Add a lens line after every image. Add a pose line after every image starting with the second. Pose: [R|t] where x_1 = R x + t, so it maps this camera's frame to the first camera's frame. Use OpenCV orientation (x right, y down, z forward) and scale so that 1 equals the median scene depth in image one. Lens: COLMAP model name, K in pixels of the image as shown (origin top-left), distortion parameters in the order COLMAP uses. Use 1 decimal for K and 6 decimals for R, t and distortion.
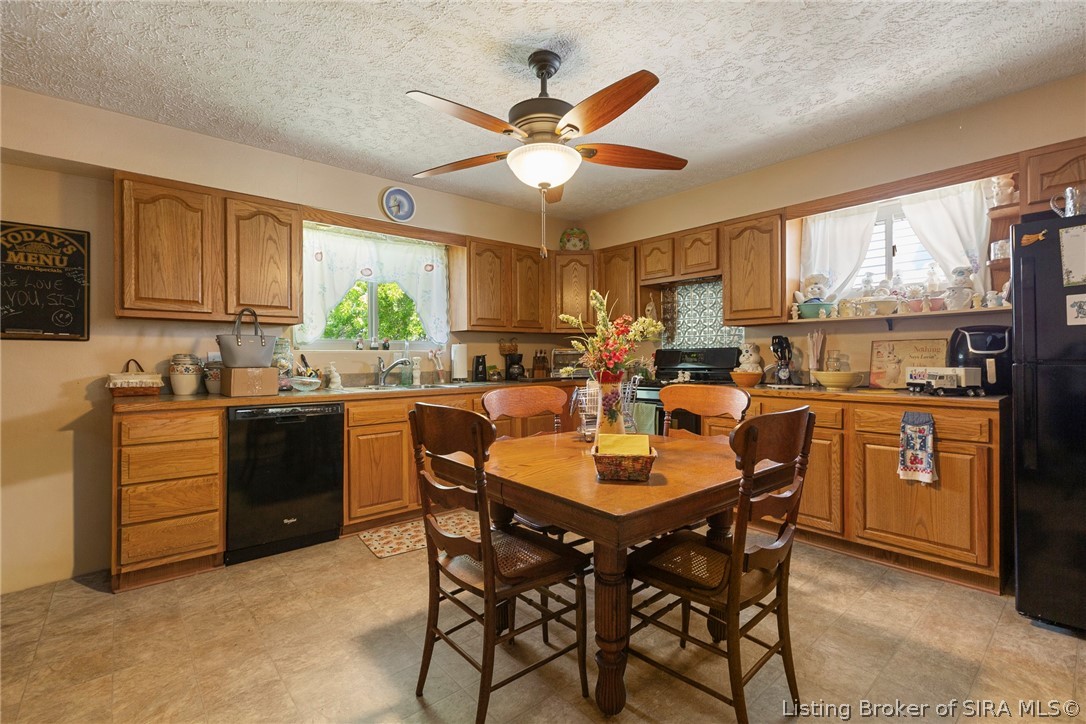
lens RADIAL K [[497.8, 0, 538.5], [0, 497.8, 360.8], [0, 0, 1]] dist [-0.000601, -0.000329]
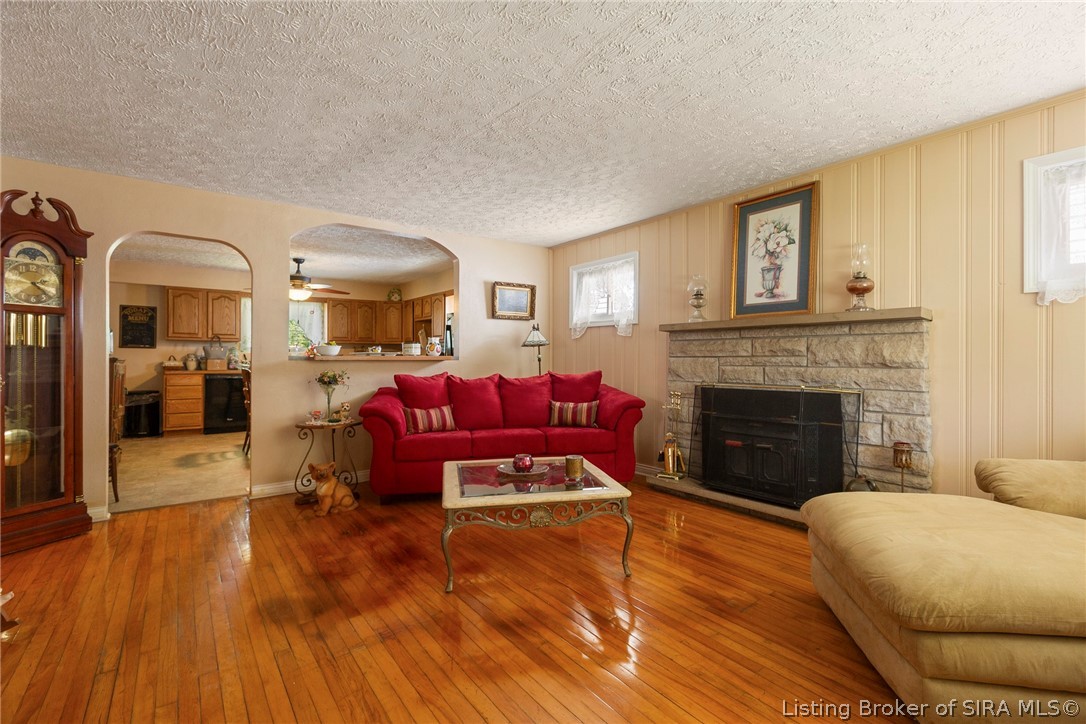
lens RADIAL K [[497.8, 0, 549.8], [0, 497.8, 359.7], [0, 0, 1]] dist [-0.000601, -0.000329]
pose [[0.997610, 0.002023, -0.069069, 1.295110], [-0.002626, 0.999959, -0.008645, 0.034956], [0.069049, 0.008806, 0.997574, -1.414848]]
